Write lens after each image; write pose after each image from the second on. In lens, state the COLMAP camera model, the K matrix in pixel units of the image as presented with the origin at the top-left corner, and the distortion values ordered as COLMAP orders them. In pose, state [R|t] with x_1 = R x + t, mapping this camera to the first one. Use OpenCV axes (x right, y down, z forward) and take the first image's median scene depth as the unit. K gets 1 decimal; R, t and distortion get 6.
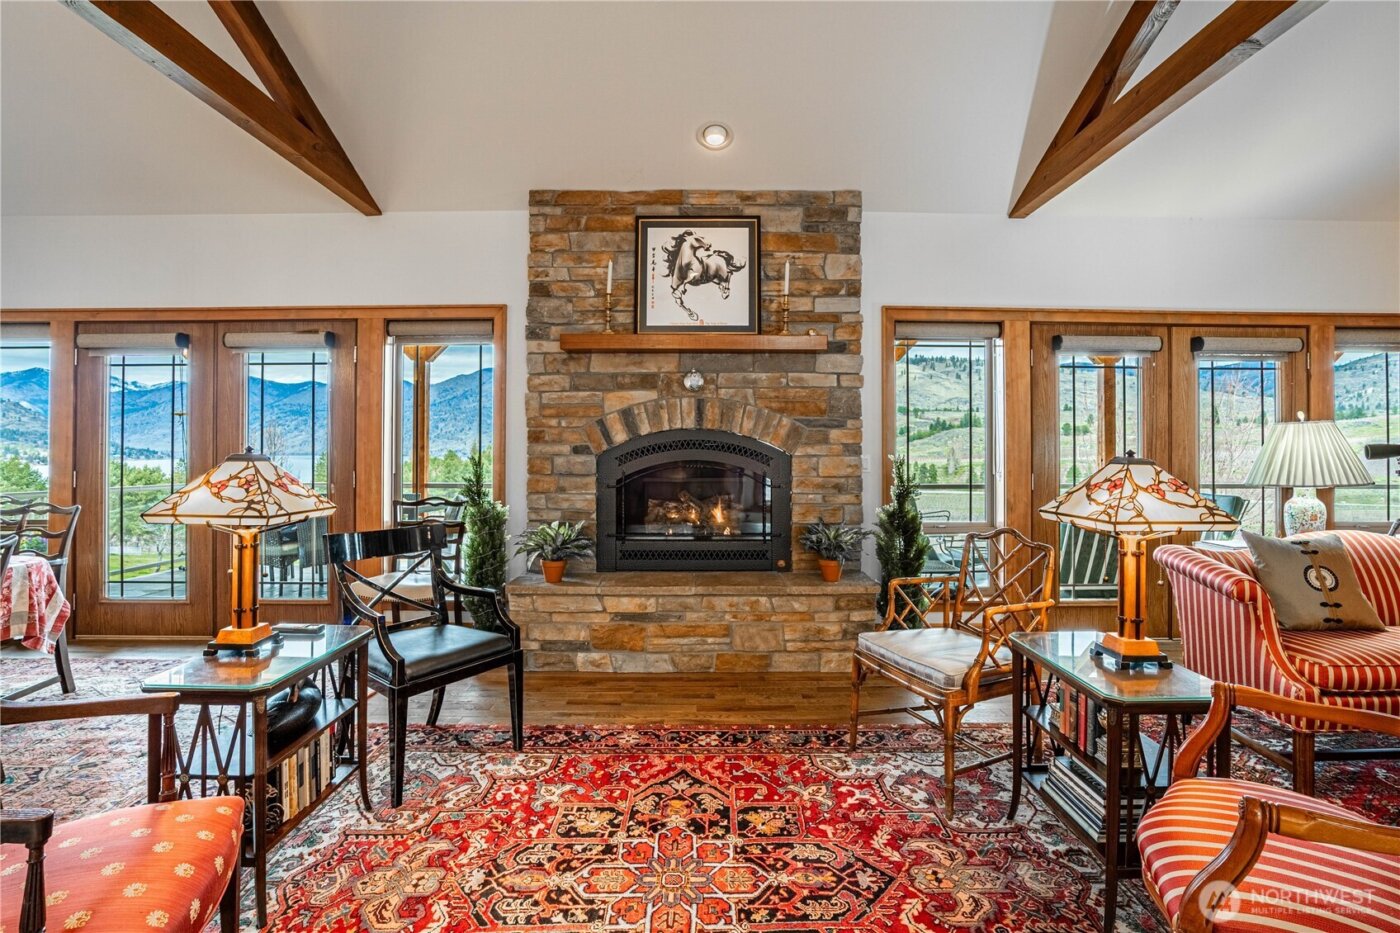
lens RADIAL K [[704.0, 0, 726.5], [0, 704.0, 446.0], [0, 0, 1]] dist [-0.049670, 0.012806]
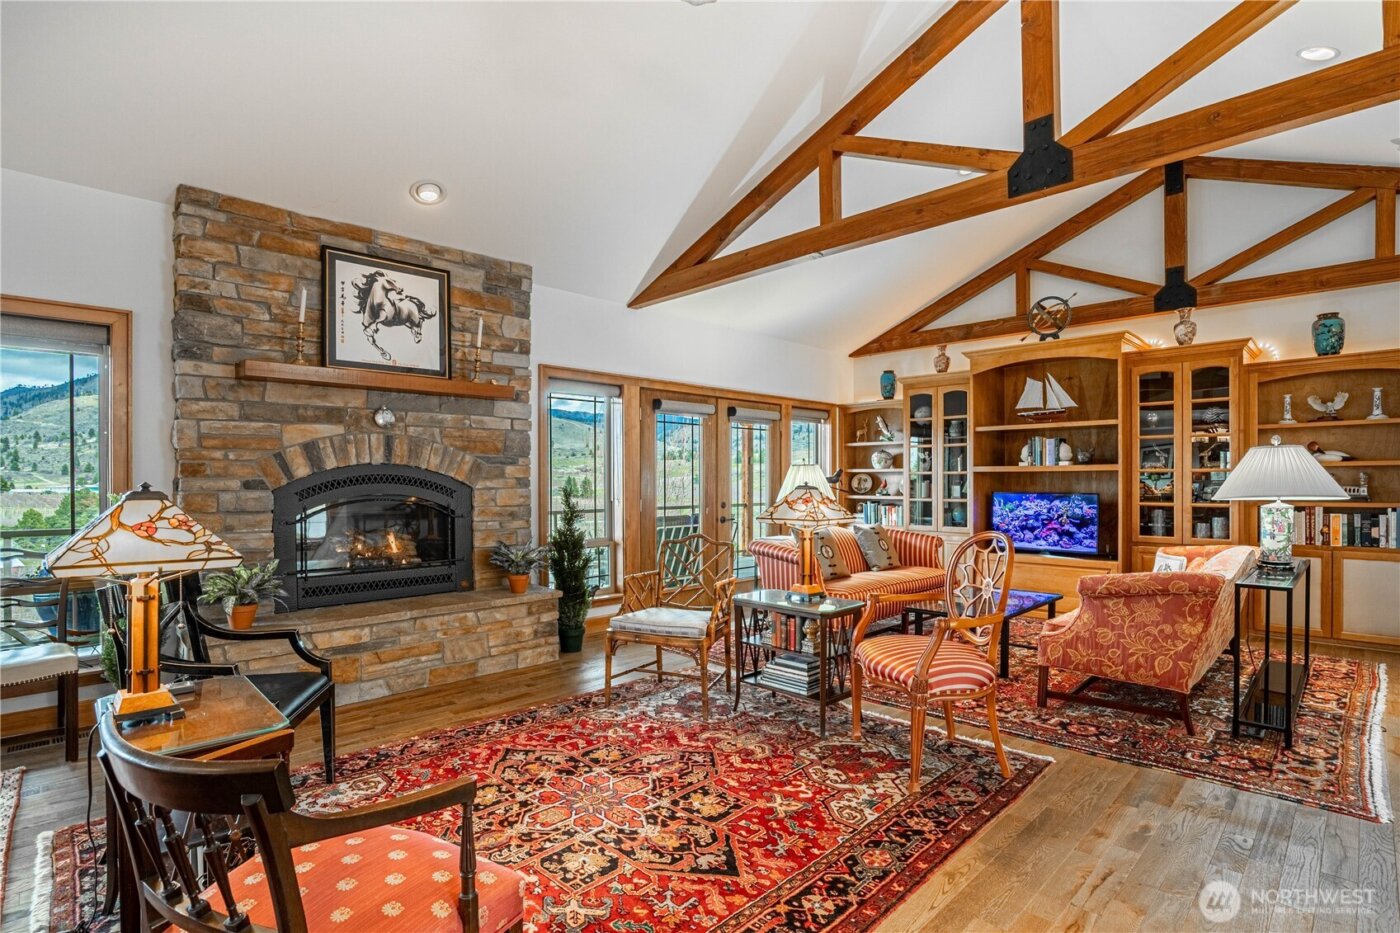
lens RADIAL K [[685.5, 0, 705.5], [0, 685.5, 492.4], [0, 0, 1]] dist [-0.048197, 0.015663]
pose [[0.720831, -0.016671, 0.692910, -0.404640], [0.001299, 0.999741, 0.022702, -0.004056], [-0.693110, -0.015465, 0.720666, -0.053056]]
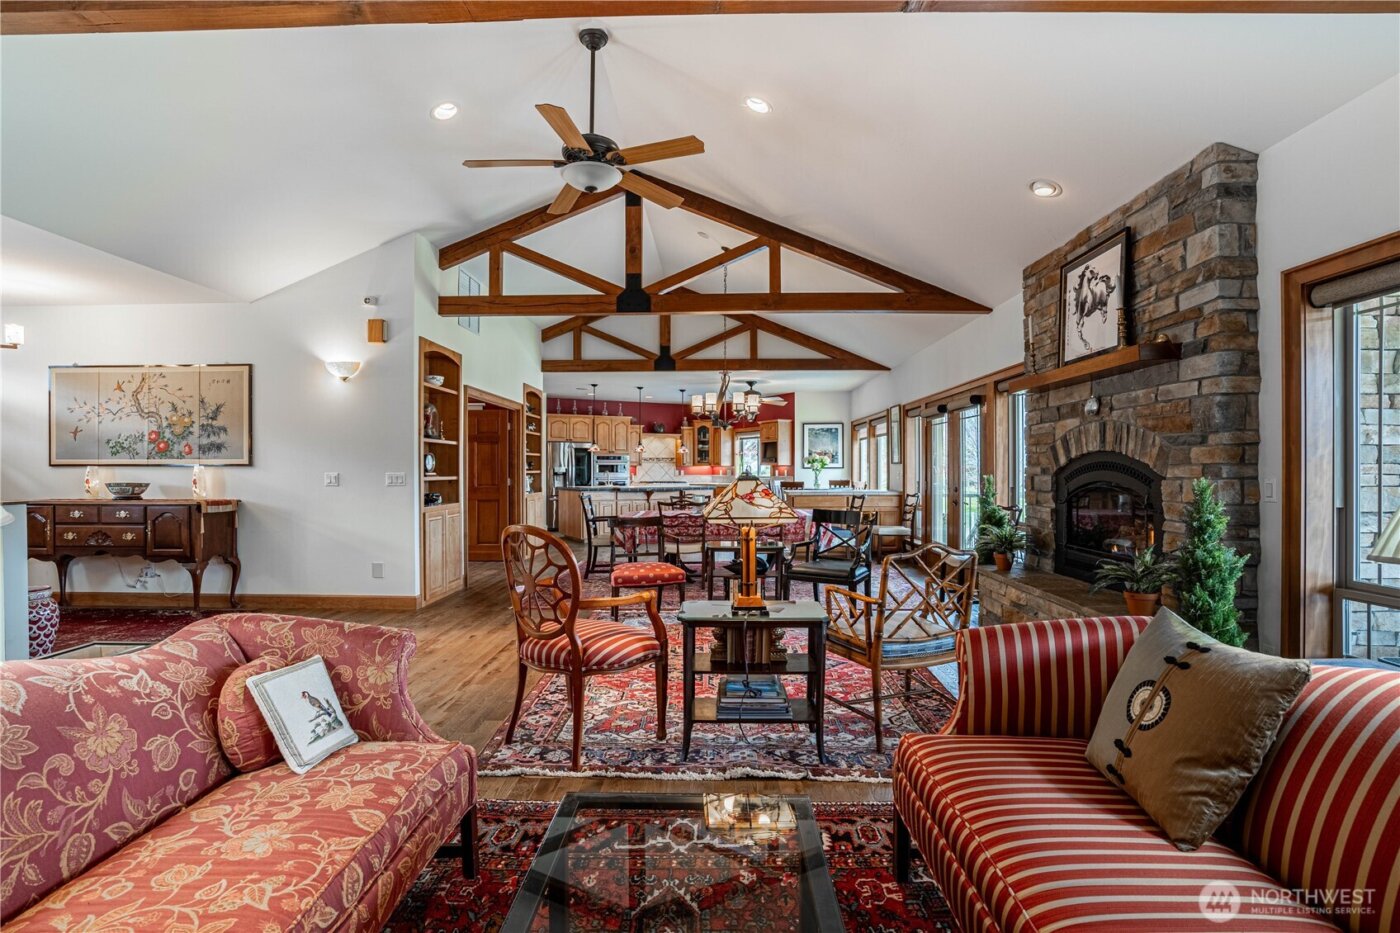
lens RADIAL K [[685.5, 0, 693.8], [0, 685.5, 468.1], [0, 0, 1]] dist [-0.048197, 0.015663]
pose [[-0.046406, -0.000800, -0.998922, 0.994951], [0.004283, 0.999990, -0.001000, -0.000846], [0.998913, -0.004325, -0.046402, 0.452267]]
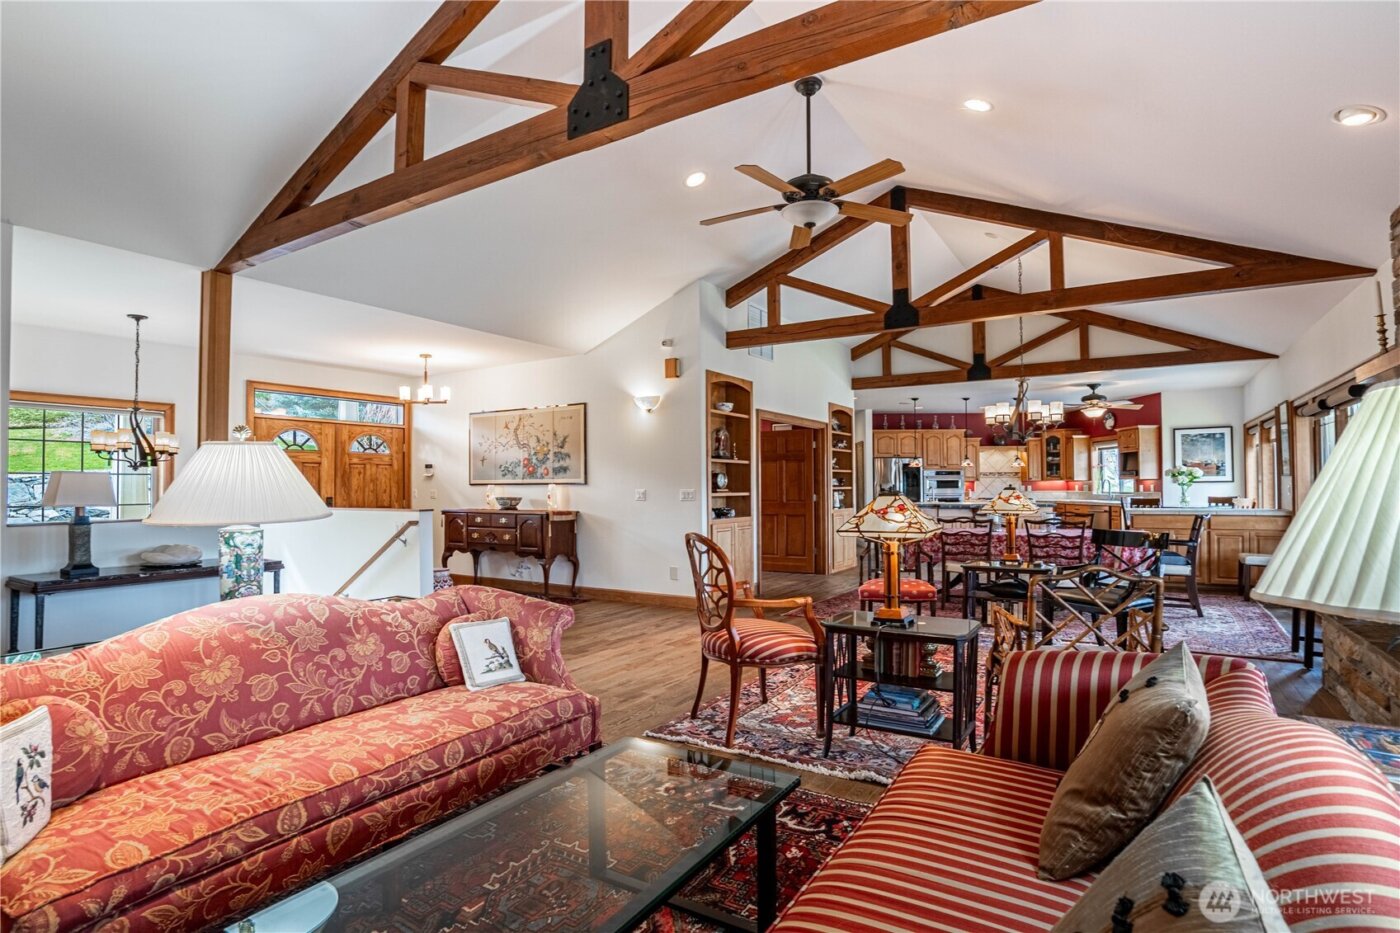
lens RADIAL K [[704.0, 0, 699.3], [0, 704.0, 471.6], [0, 0, 1]] dist [-0.049670, 0.012806]
pose [[-0.541717, -0.014333, -0.840439, 1.022032], [0.008379, 0.999713, -0.022450, 0.000252], [0.840519, -0.019203, -0.541441, 0.709042]]
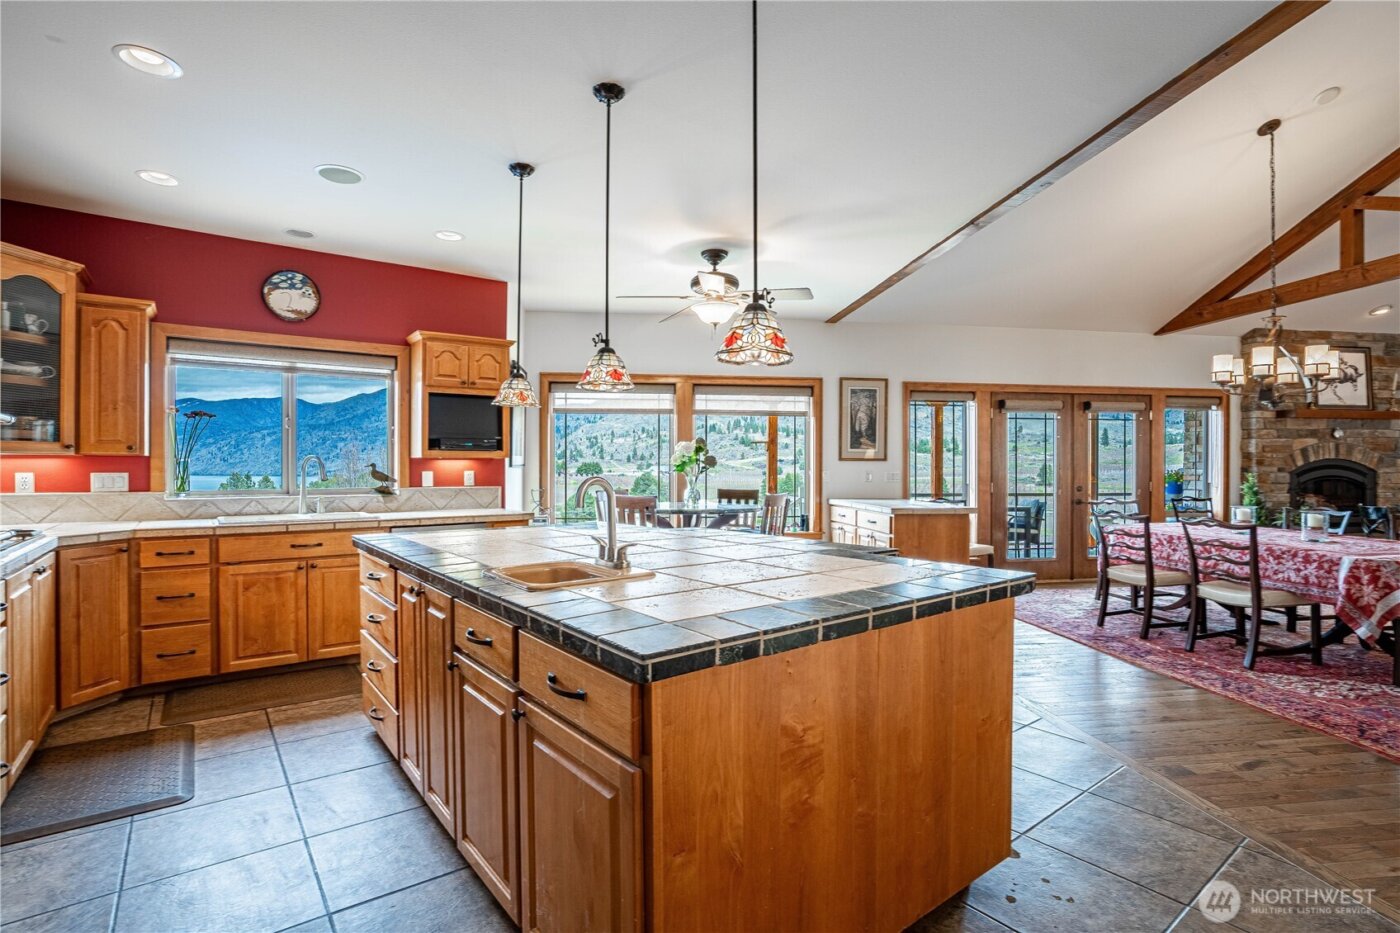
lens RADIAL K [[685.5, 0, 699.9], [0, 685.5, 464.3], [0, 0, 1]] dist [-0.048197, 0.015663]
pose [[0.994241, 0.002456, 0.107136, -1.961799], [-0.002386, 0.999997, -0.000784, -0.003735], [-0.107138, 0.000524, 0.994244, -0.600261]]
